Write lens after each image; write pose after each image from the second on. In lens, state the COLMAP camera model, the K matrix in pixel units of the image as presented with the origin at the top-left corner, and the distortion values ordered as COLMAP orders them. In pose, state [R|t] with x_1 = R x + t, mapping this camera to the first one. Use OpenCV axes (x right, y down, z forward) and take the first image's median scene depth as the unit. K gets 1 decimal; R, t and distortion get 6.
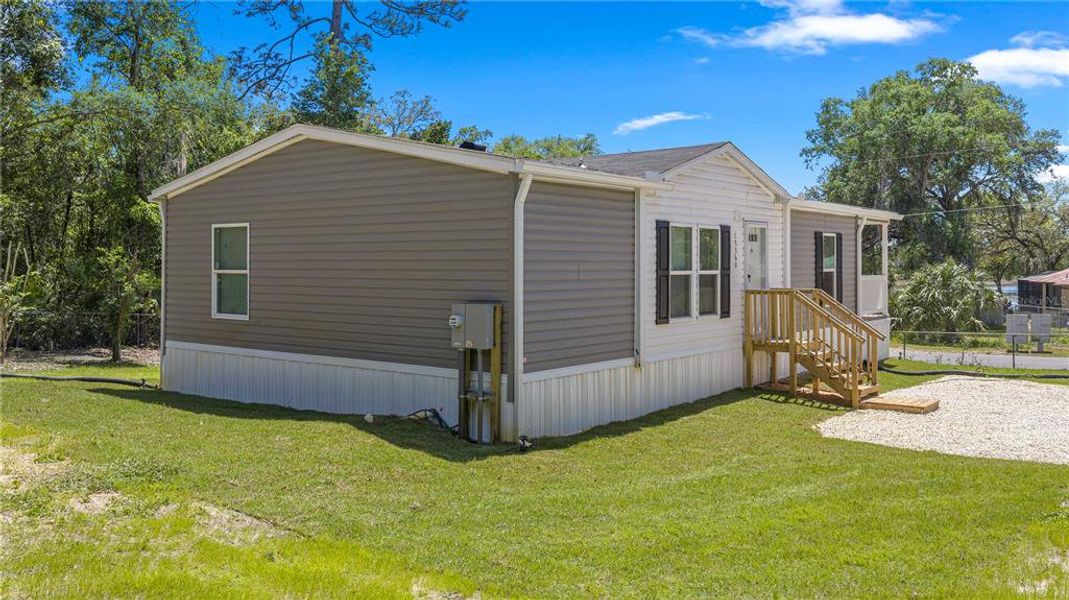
lens RADIAL K [[892.0, 0, 534.5], [0, 892.0, 300.0], [0, 0, 1]] dist [0.011383, -0.010883]
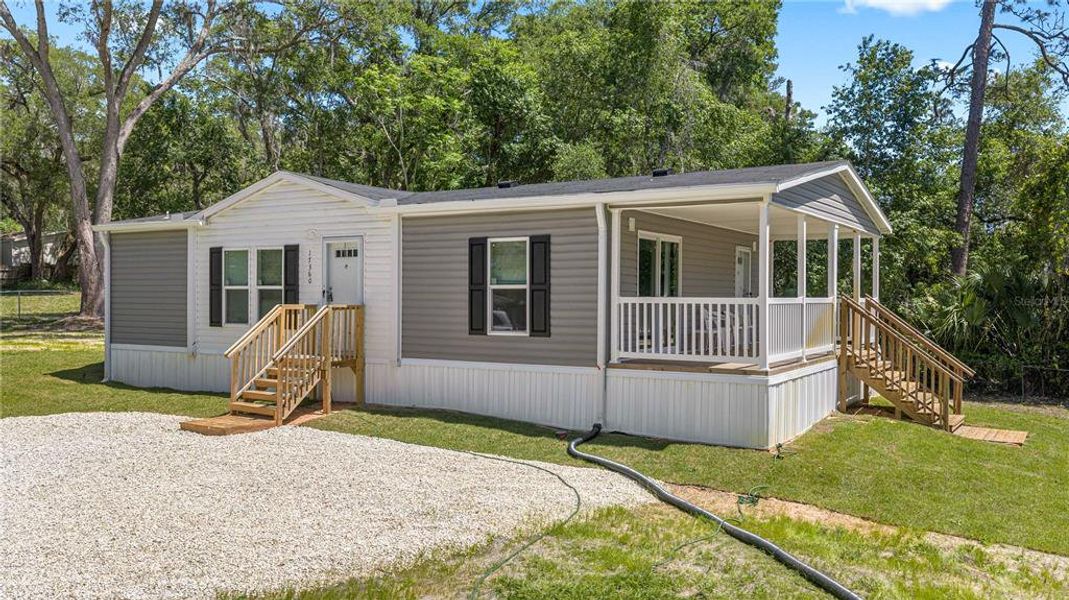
lens RADIAL K [[892.0, 0, 534.5], [0, 892.0, 300.0], [0, 0, 1]] dist [0.011383, -0.010883]
pose [[0.130692, 0.005830, -0.991406, 1.423488], [-0.044400, 0.999014, 0.000022, -0.031139], [0.990428, 0.044016, 0.130822, 1.225312]]
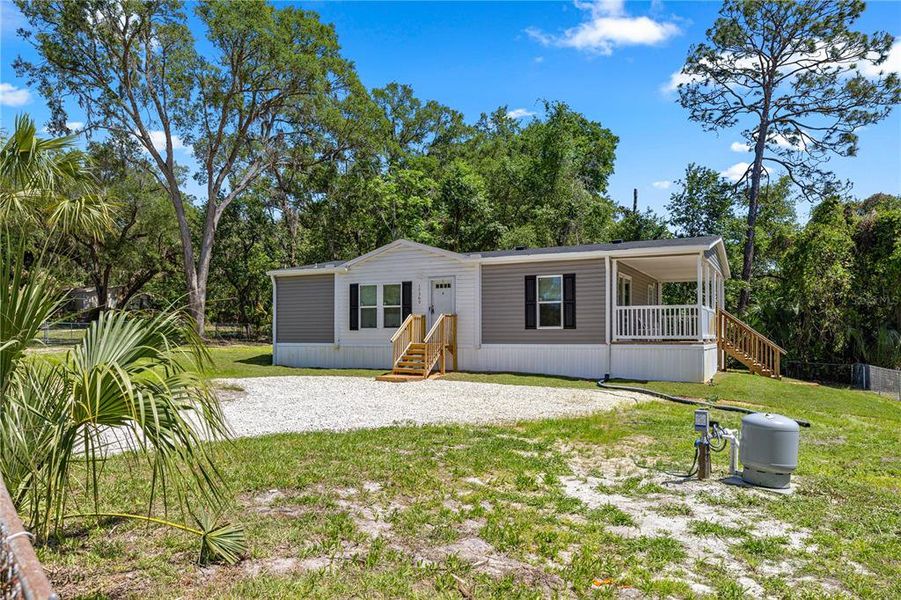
lens RADIAL K [[633.9, 0, 450.0], [0, 633.9, 332.8], [0, 0, 1]] dist [0.000033, 0.004249]
pose [[0.200223, -0.005805, -0.979733, 1.656384], [-0.040615, 0.999074, -0.014220, 0.043965], [0.978908, 0.042639, 0.199802, 0.873414]]
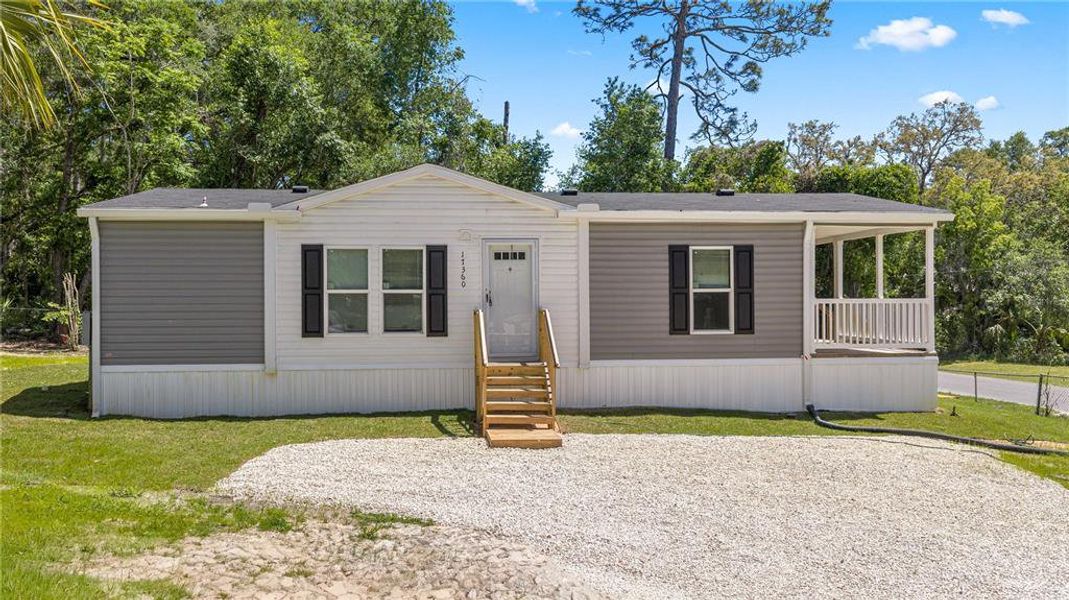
lens RADIAL K [[915.5, 0, 534.5], [0, 915.5, 300.0], [0, 0, 1]] dist [0.031138, -0.002665]
pose [[0.696076, -0.003321, -0.717960, 1.099311], [-0.025944, 0.999220, -0.029775, 0.006889], [0.717499, 0.039353, 0.695447, 0.381628]]
